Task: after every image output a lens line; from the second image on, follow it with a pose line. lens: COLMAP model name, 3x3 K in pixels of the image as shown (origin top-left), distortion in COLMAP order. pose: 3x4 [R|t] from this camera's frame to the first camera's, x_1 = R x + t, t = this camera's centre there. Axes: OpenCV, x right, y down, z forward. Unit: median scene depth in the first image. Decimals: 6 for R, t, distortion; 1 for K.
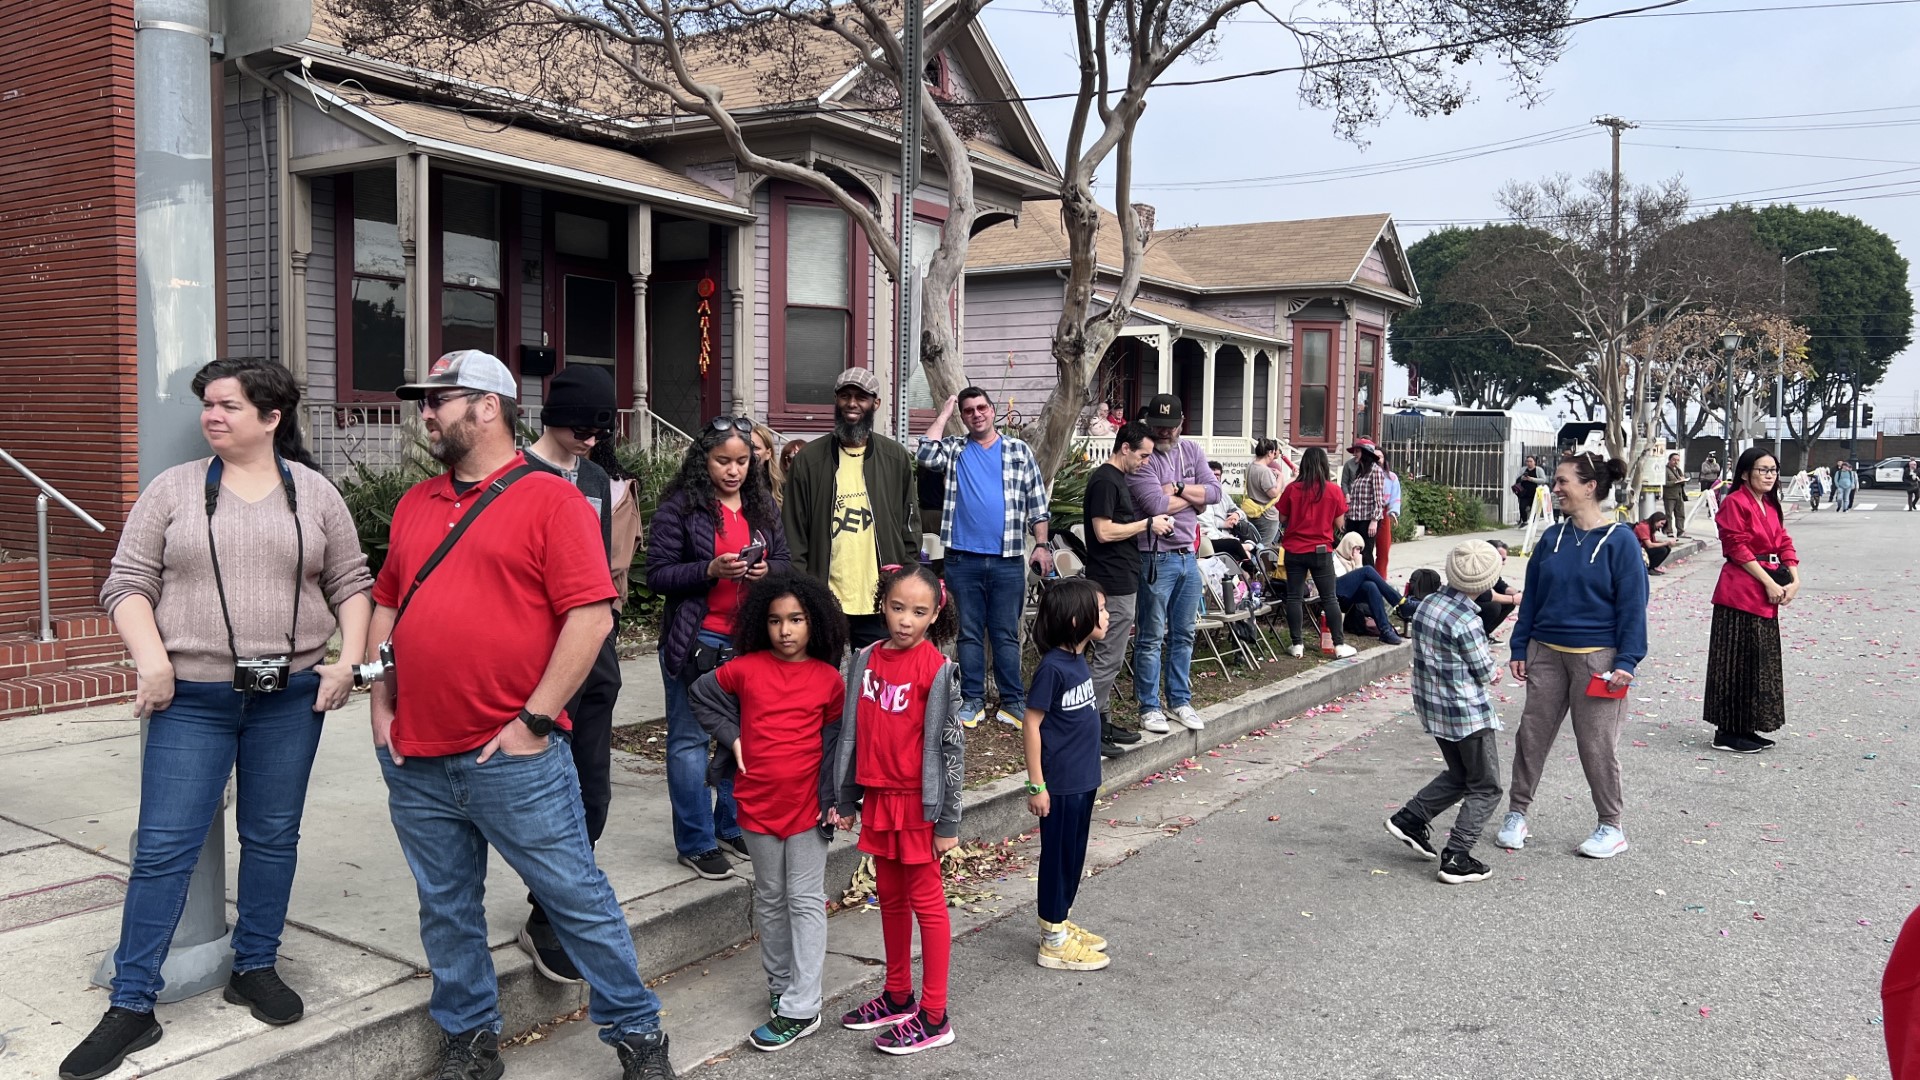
lens RADIAL K [[1434.6, 0, 942.0], [0, 1434.6, 509.7], [0, 0, 1]] dist [0.056385, -0.071067]
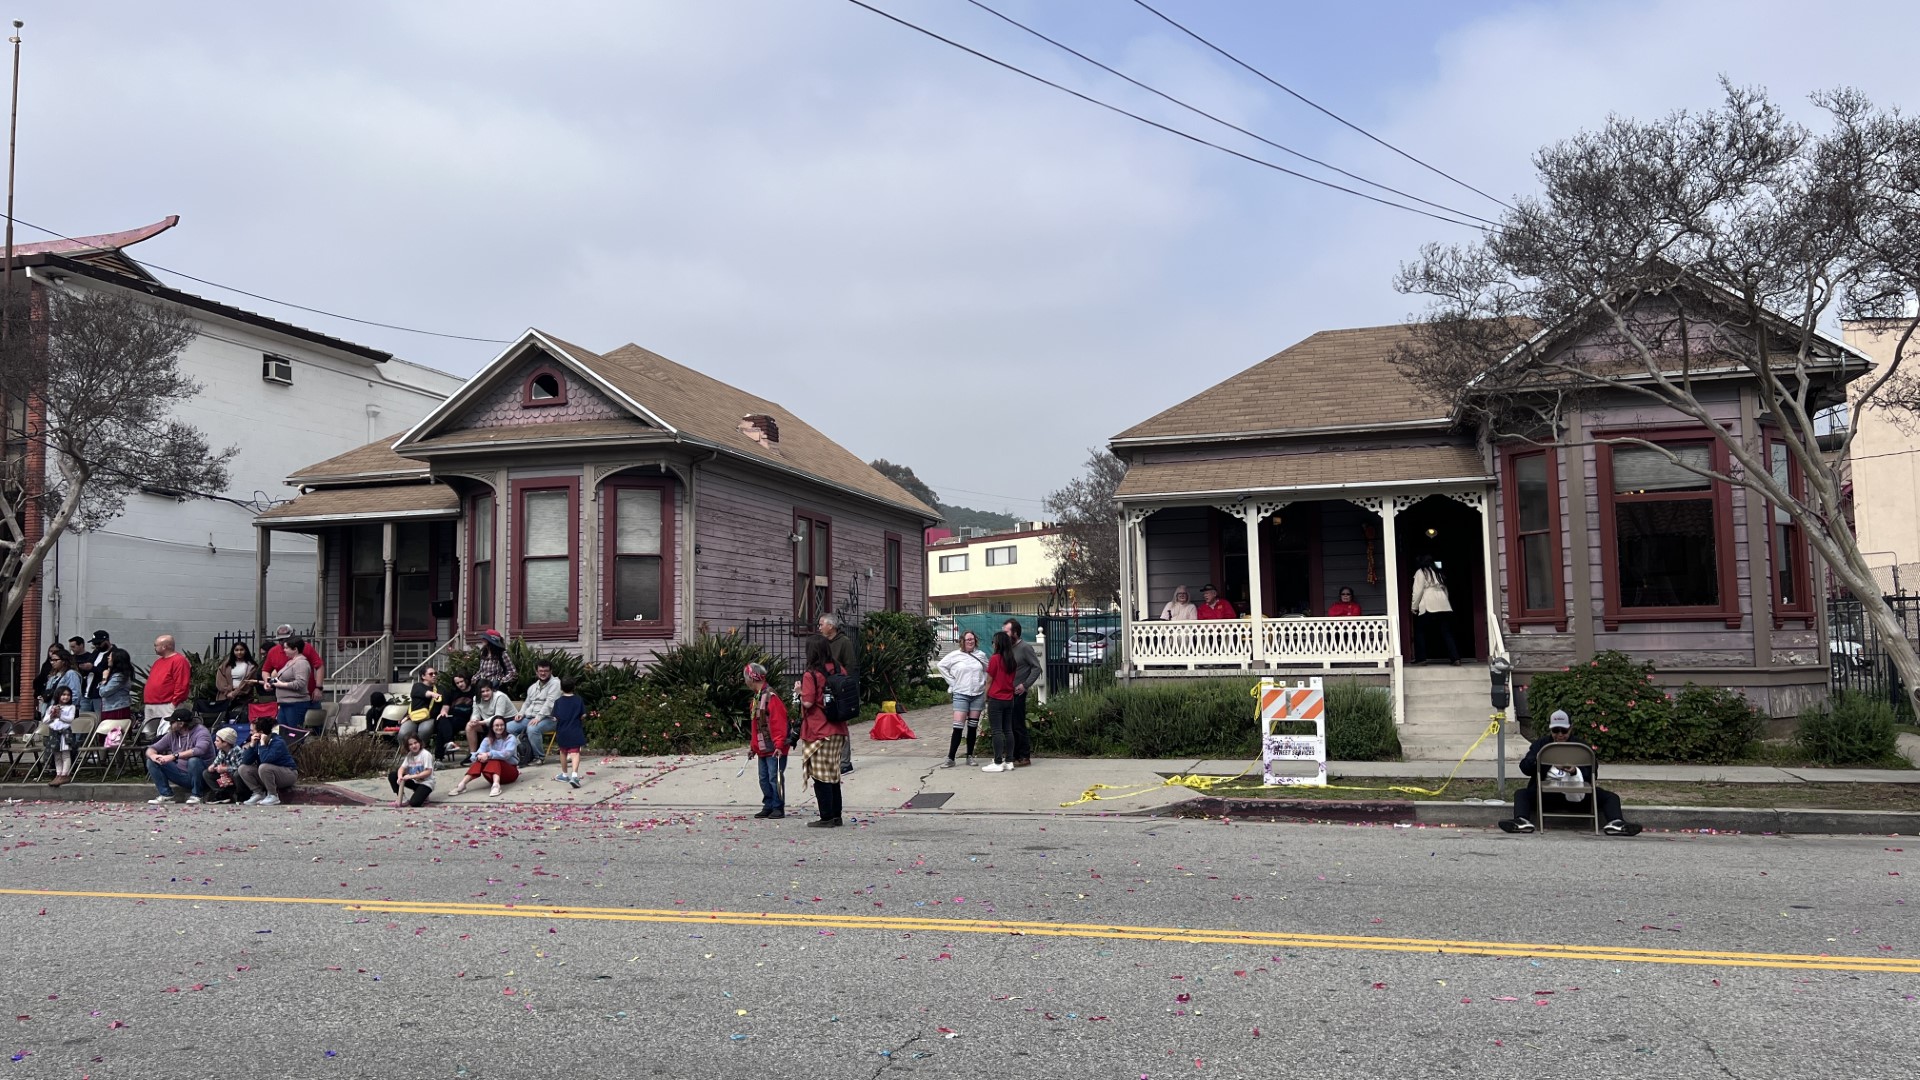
lens RADIAL K [[1434.6, 0, 986.5], [0, 1434.6, 552.4], [0, 0, 1]] dist [0.056385, -0.071067]
pose [[0.316139, -0.090662, -0.944371, 0.808698], [-0.021509, 0.994483, -0.102673, -0.001902], [0.948469, 0.052772, 0.312445, 0.535131]]
